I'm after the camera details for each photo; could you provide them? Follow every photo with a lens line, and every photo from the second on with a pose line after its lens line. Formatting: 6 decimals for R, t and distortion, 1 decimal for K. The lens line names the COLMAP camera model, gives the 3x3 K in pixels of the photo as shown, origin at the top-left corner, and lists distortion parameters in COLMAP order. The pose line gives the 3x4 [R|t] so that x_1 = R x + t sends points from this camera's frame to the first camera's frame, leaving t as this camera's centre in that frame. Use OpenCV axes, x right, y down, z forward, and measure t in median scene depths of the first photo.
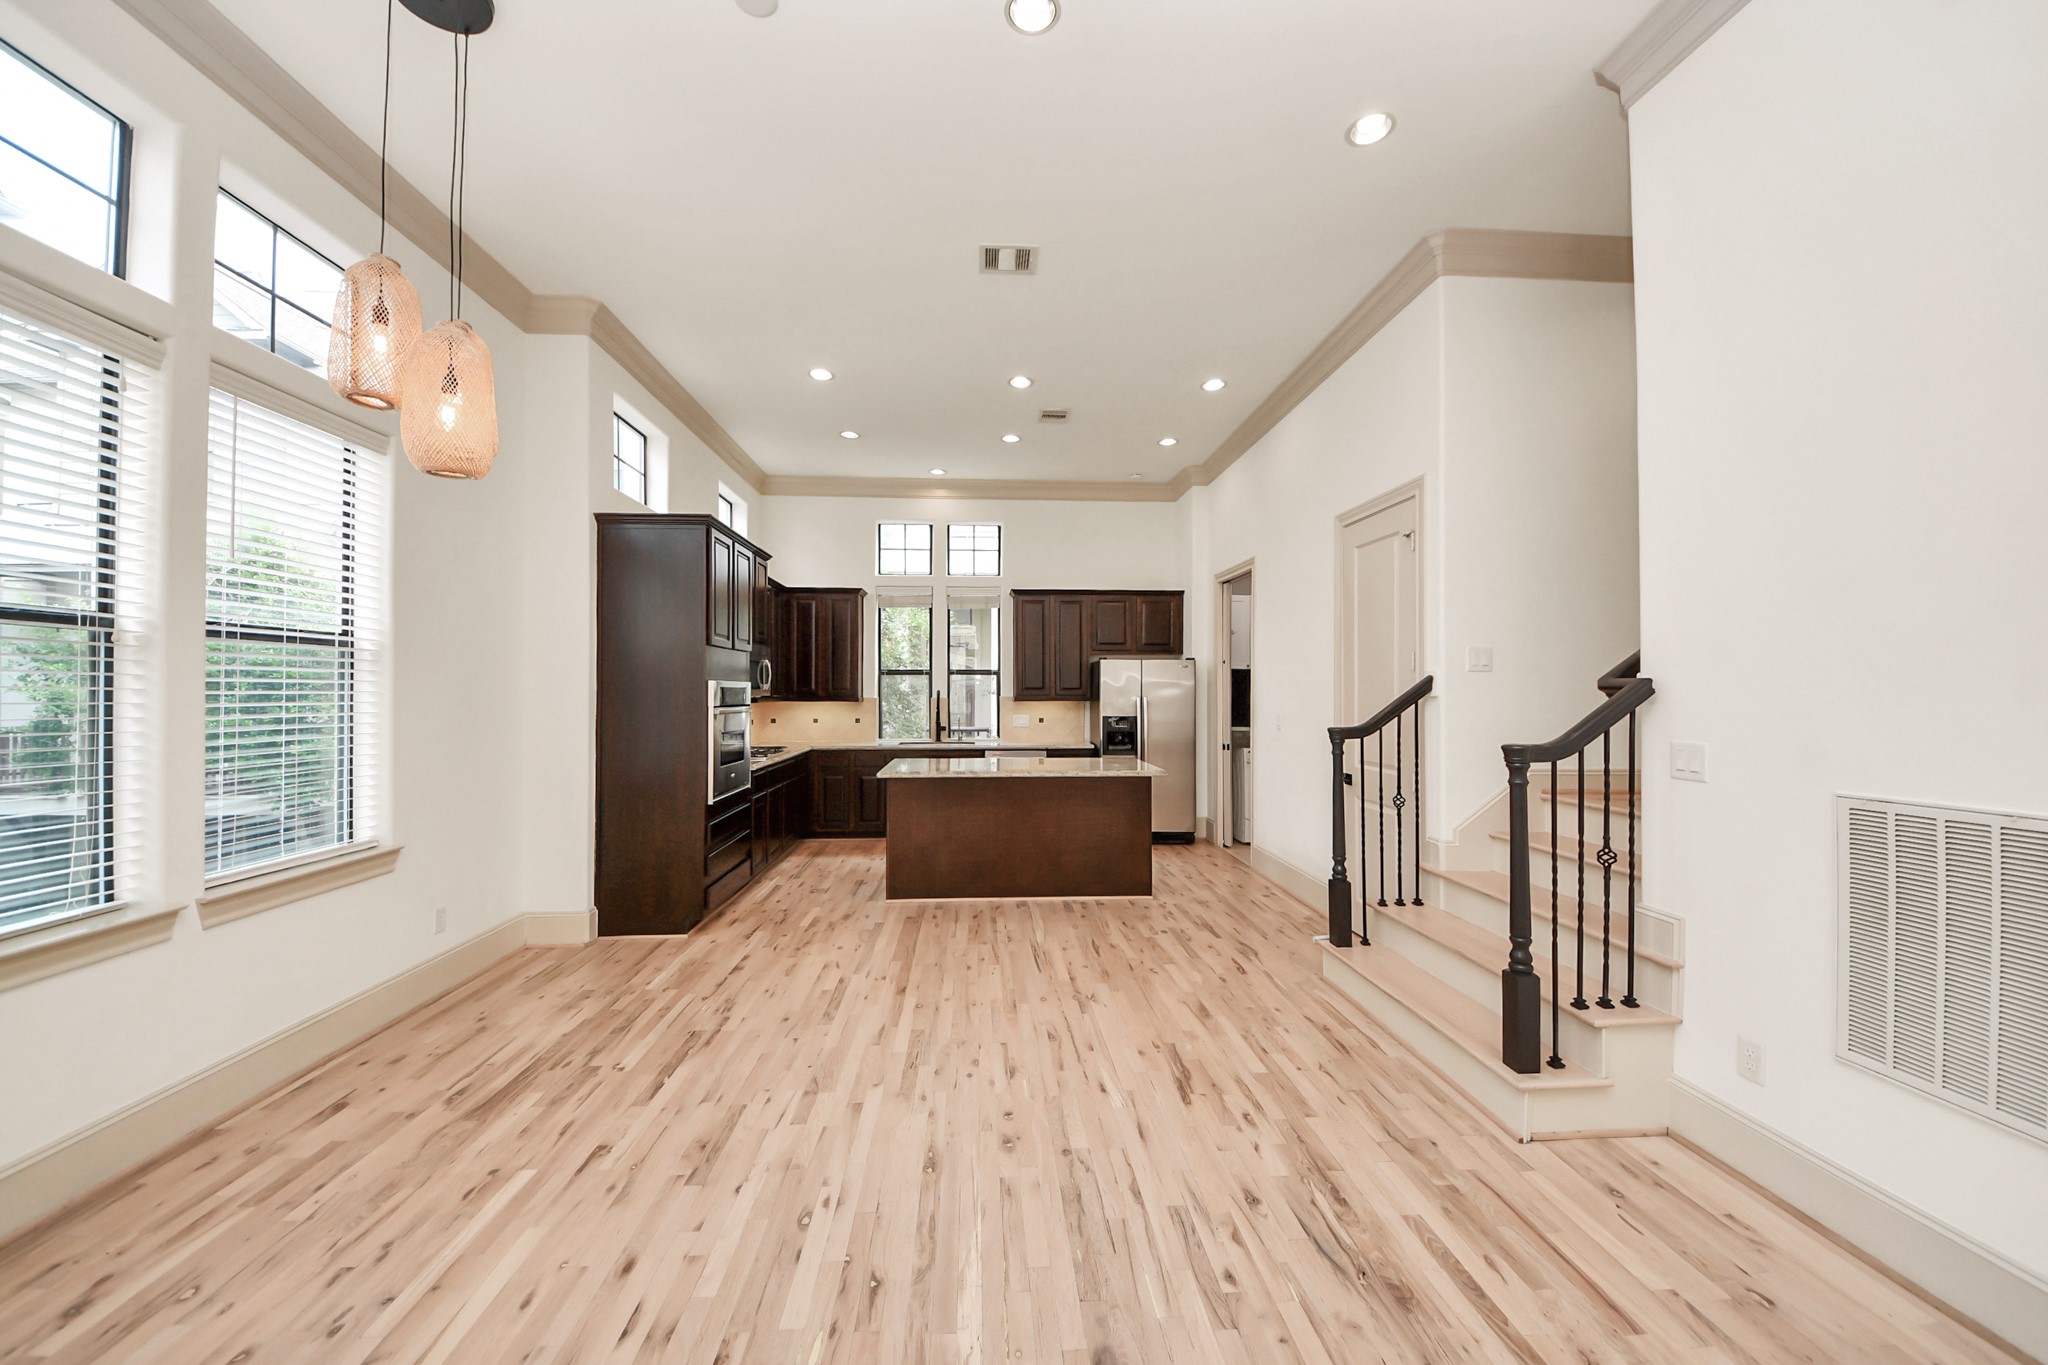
lens RADIAL K [[736.0, 0, 1014.8], [0, 736.0, 685.0], [0, 0, 1]] dist [0.033979, -0.025093]
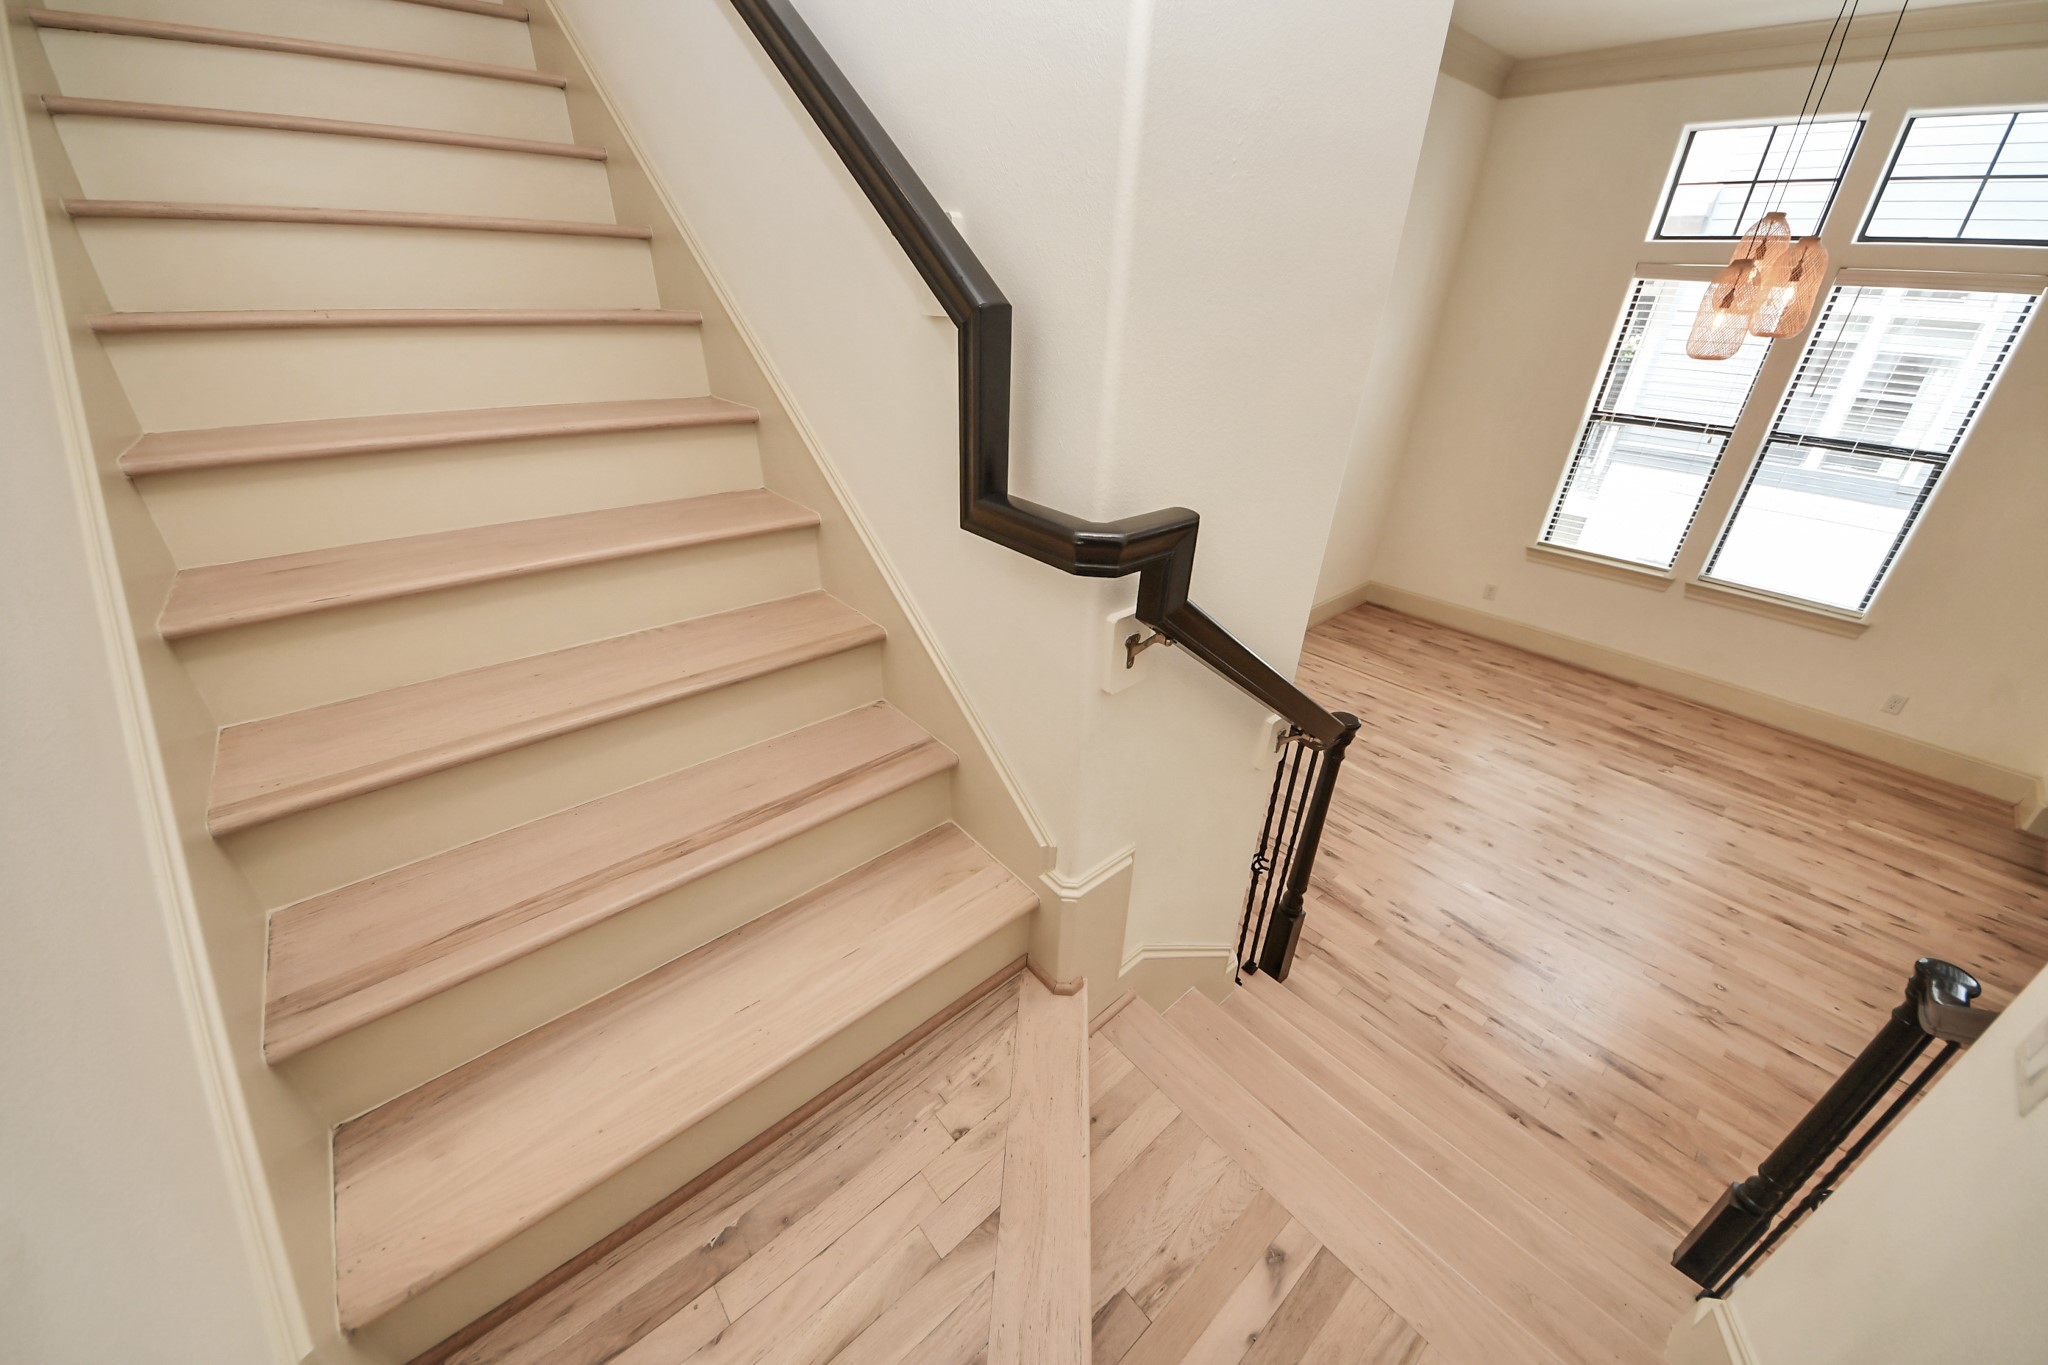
lens RADIAL K [[736.0, 0, 1014.8], [0, 736.0, 685.0], [0, 0, 1]] dist [0.033979, -0.025093]
pose [[-0.791063, 0.273833, -0.547024, 0.916308], [-0.017423, 0.883769, 0.467599, -0.224677], [0.611487, 0.379431, -0.694346, 0.855236]]
